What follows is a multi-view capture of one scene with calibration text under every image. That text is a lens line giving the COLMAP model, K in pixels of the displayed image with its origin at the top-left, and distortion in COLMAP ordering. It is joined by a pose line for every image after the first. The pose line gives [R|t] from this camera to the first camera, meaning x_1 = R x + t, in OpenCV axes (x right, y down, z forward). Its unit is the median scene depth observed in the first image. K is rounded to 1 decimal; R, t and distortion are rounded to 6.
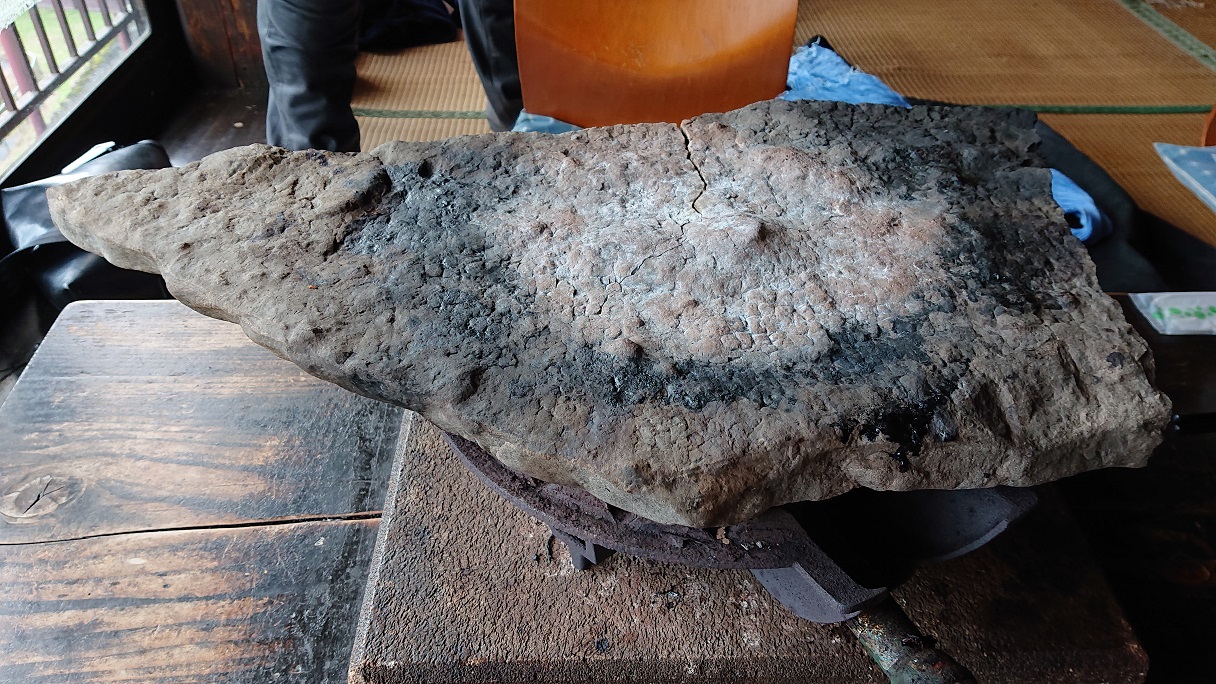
lens RADIAL K [[978.4, 0, 606.4], [0, 978.4, 338.9], [0, 0, 1]] dist [-0.002755, -0.002401]
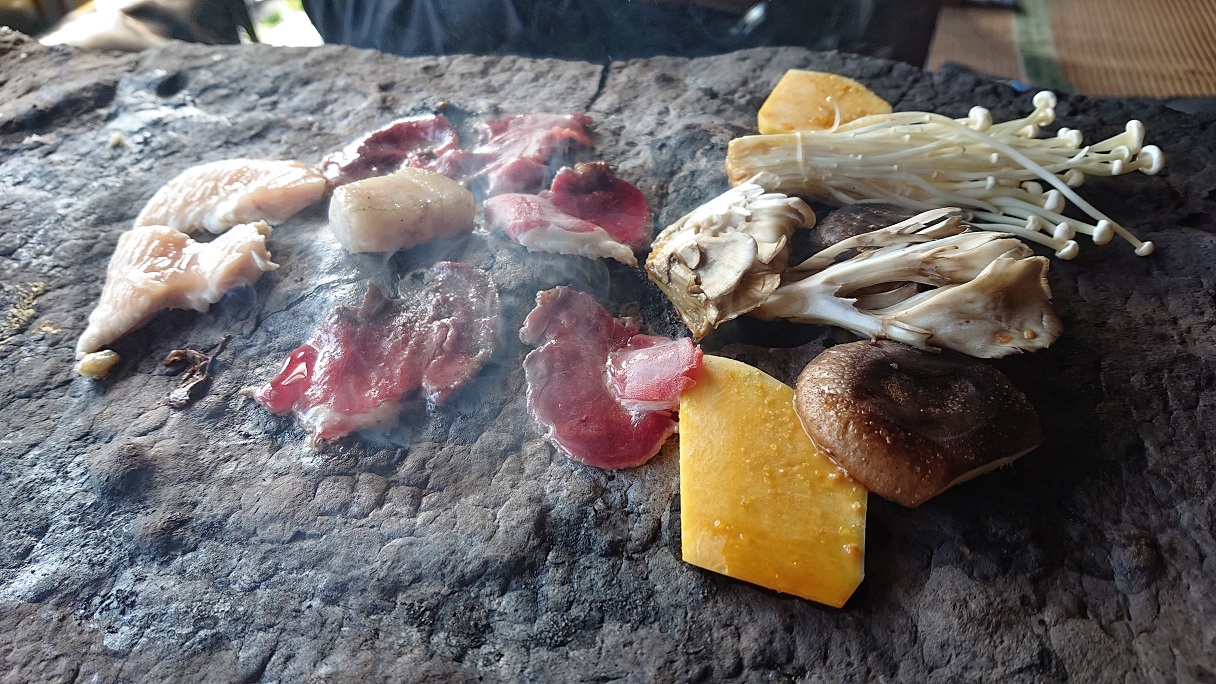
lens RADIAL K [[978.4, 0, 610.4], [0, 978.4, 347.0], [0, 0, 1]] dist [-0.002755, -0.002401]
pose [[0.953784, 0.187816, -0.234566, 0.295478], [-0.177801, 0.982026, 0.063336, -0.101516], [0.242245, -0.018703, 0.970035, 0.471751]]
